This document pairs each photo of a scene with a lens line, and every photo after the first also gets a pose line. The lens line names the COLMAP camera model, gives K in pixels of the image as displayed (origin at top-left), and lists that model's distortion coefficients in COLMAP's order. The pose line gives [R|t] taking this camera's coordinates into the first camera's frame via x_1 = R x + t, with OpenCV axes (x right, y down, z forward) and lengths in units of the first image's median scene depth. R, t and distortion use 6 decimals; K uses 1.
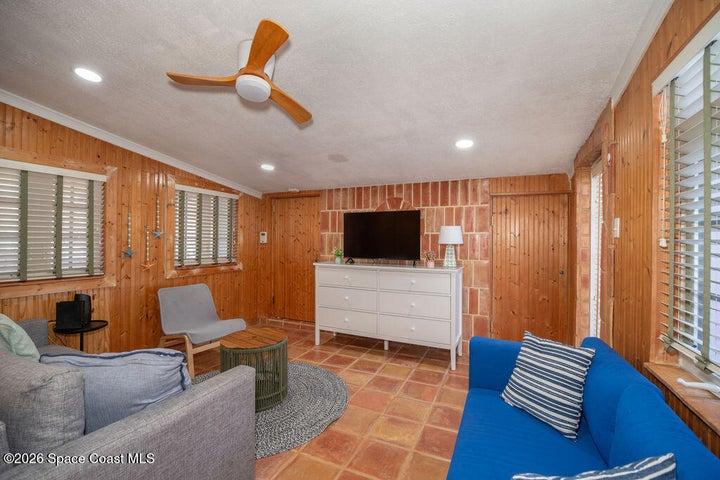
lens RADIAL K [[314.6, 0, 362.6], [0, 314.6, 237.1], [0, 0, 1]] dist [-0.008967, -0.002565]
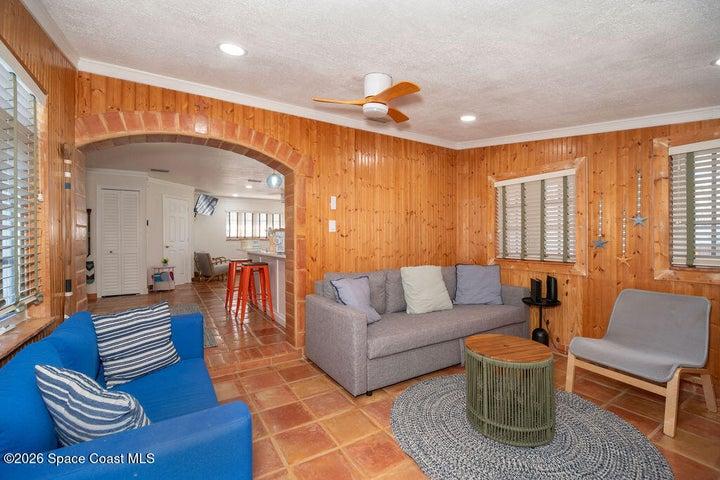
lens RADIAL K [[314.6, 0, 359.1], [0, 314.6, 239.0], [0, 0, 1]] dist [-0.008967, -0.002565]
pose [[-0.563481, -0.003466, -0.826122, 0.366433], [0.007237, 0.999932, -0.009132, 0.036246], [0.826098, -0.011124, -0.563417, 0.802034]]
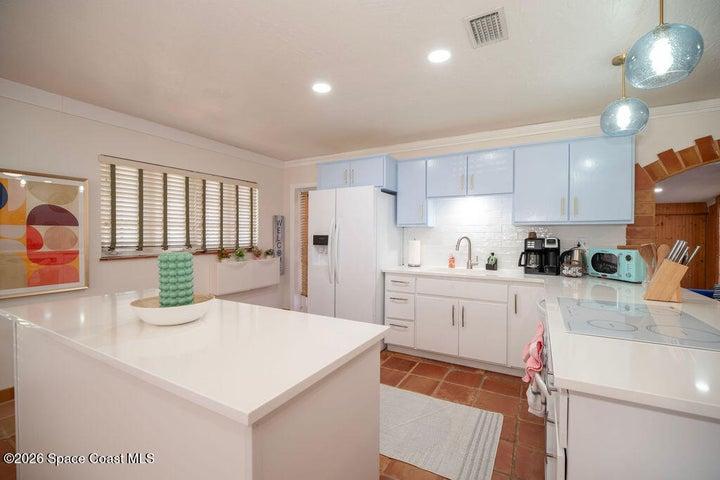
lens RADIAL K [[314.6, 0, 362.2], [0, 314.6, 240.6], [0, 0, 1]] dist [-0.008967, -0.002565]
pose [[0.995977, -0.002399, -0.089578, -0.948985], [0.004482, 0.999724, 0.023058, -0.039304], [0.089498, -0.023366, 0.995713, -0.757003]]
